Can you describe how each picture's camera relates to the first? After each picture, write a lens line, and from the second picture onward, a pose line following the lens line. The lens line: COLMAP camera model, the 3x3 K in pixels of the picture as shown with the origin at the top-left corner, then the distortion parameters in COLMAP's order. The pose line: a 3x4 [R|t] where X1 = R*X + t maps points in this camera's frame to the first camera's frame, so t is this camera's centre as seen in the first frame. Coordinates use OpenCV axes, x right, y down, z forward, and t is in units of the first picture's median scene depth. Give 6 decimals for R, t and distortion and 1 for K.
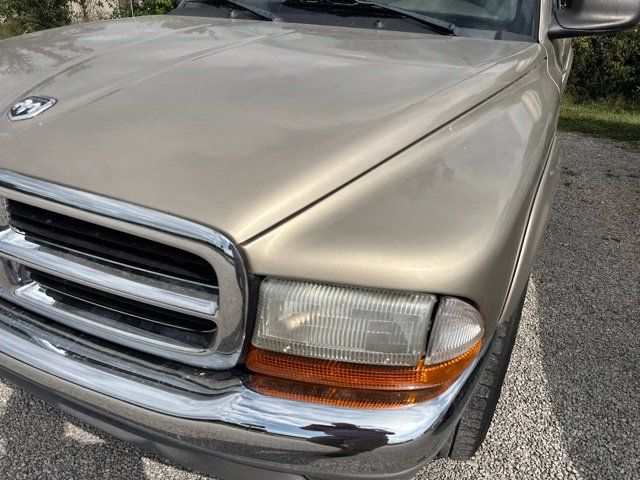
lens RADIAL K [[450.6, 0, 322.1], [0, 450.6, 241.6], [0, 0, 1]] dist [0.028025, -0.033866]
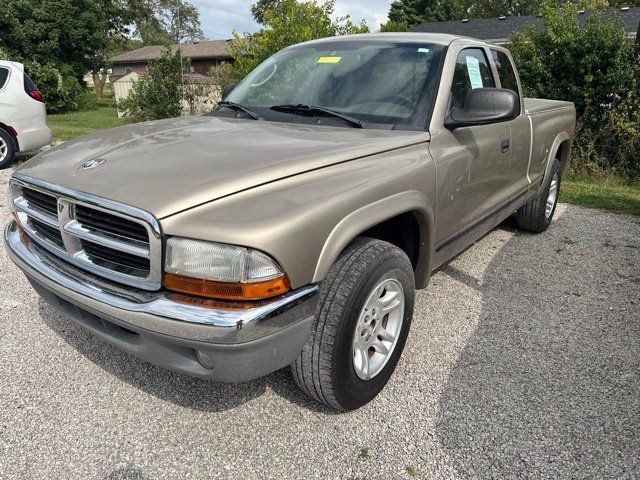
lens RADIAL K [[448.5, 0, 320.2], [0, 448.5, 242.6], [0, 0, 1]] dist [0.063745, -0.082196]
pose [[0.981955, 0.037779, -0.185304, 0.456037], [-0.068574, 0.984287, -0.162716, 0.191331], [0.176245, 0.172487, 0.969116, -0.447739]]
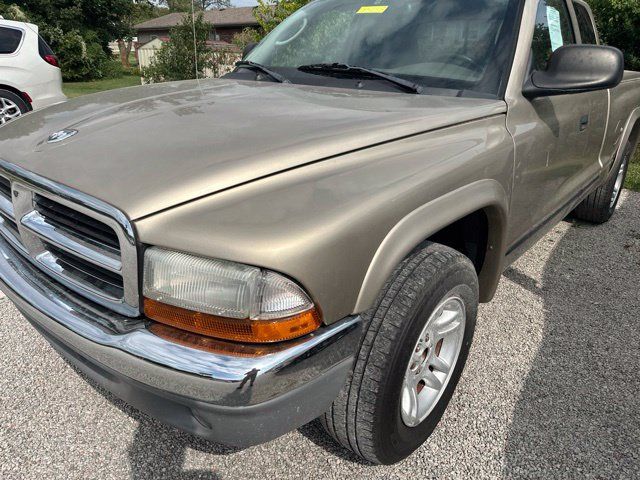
lens RADIAL K [[450.6, 0, 322.1], [0, 450.6, 241.6], [0, 0, 1]] dist [0.028025, -0.033866]
pose [[0.971162, 0.076825, -0.225705, 0.350607], [-0.102864, 0.989036, -0.105956, 0.076876], [0.215090, 0.126117, 0.968417, -0.145817]]
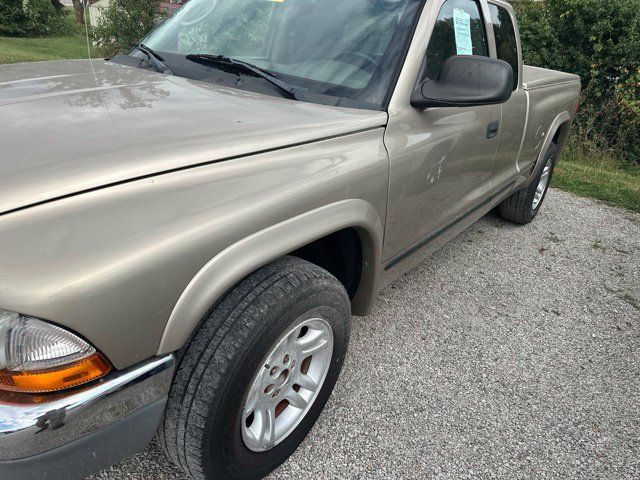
lens RADIAL K [[448.5, 0, 320.2], [0, 448.5, 242.6], [0, 0, 1]] dist [0.063745, -0.082196]
pose [[0.981079, 0.125691, -0.147260, 0.565388], [-0.135727, 0.988918, -0.060166, -0.050967], [0.138065, 0.079015, 0.987266, -0.051682]]
